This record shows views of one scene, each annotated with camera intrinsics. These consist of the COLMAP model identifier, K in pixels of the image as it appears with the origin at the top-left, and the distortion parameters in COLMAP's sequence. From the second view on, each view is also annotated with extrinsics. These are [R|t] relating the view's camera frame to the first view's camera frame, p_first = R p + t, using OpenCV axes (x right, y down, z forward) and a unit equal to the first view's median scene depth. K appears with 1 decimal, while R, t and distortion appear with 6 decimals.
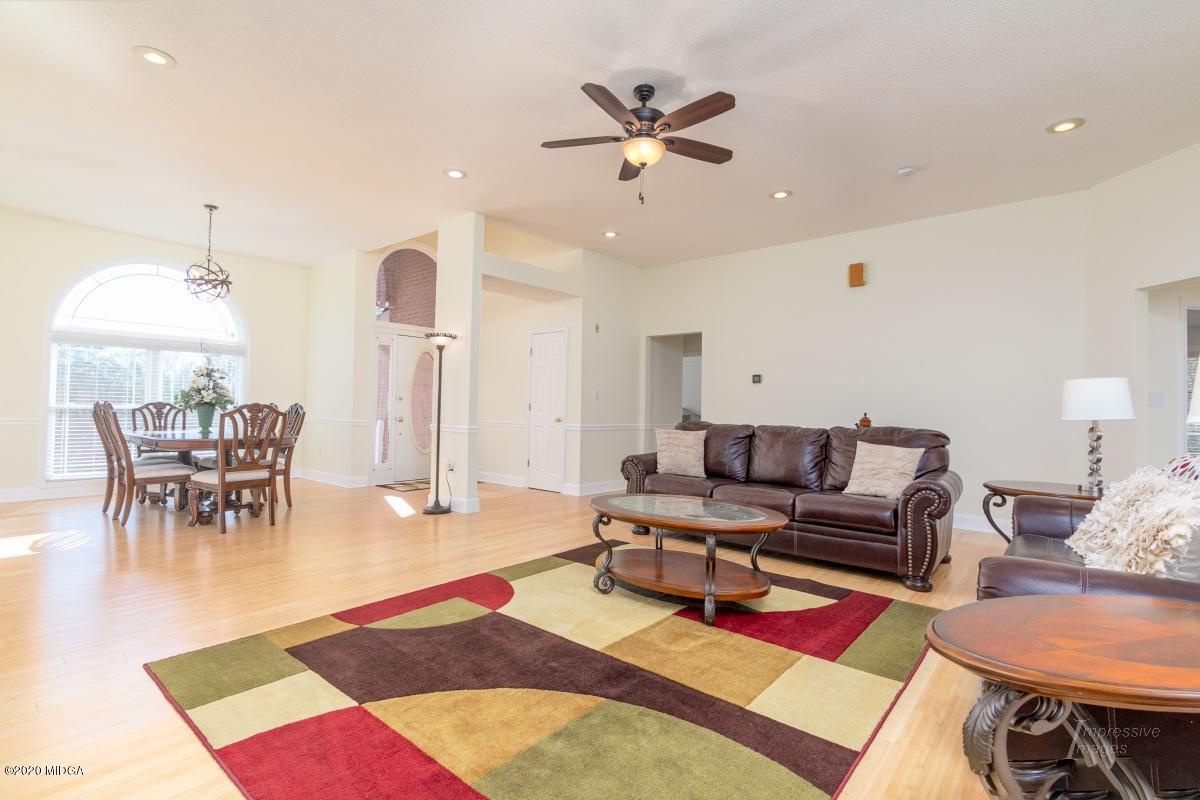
lens RADIAL K [[558.6, 0, 603.7], [0, 558.6, 402.6], [0, 0, 1]] dist [0.001943, 0.000301]
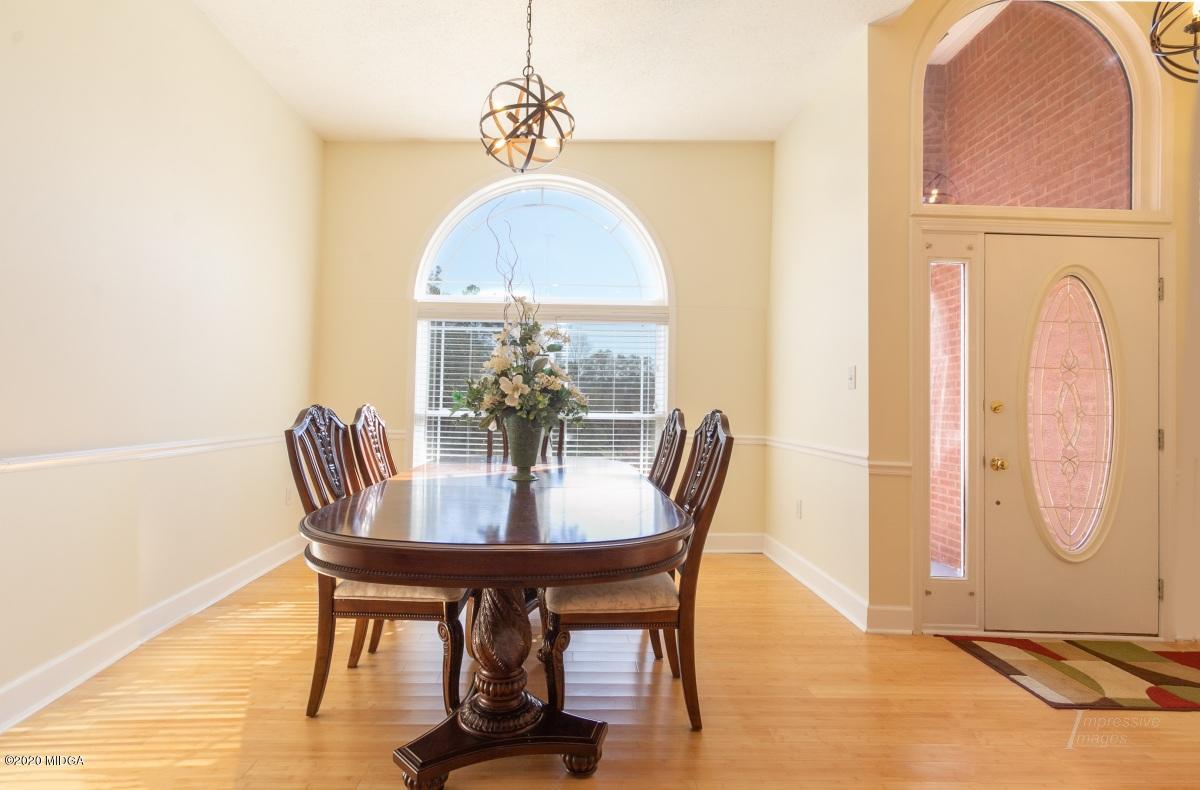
lens RADIAL K [[556.9, 0, 600.0], [0, 556.9, 395.0], [0, 0, 1]] dist [0.001238, 0.000121]
pose [[0.678165, -0.019192, -0.734659, -0.341710], [0.008615, 0.999798, -0.018166, -0.001968], [0.734859, 0.005990, 0.678193, 0.706737]]
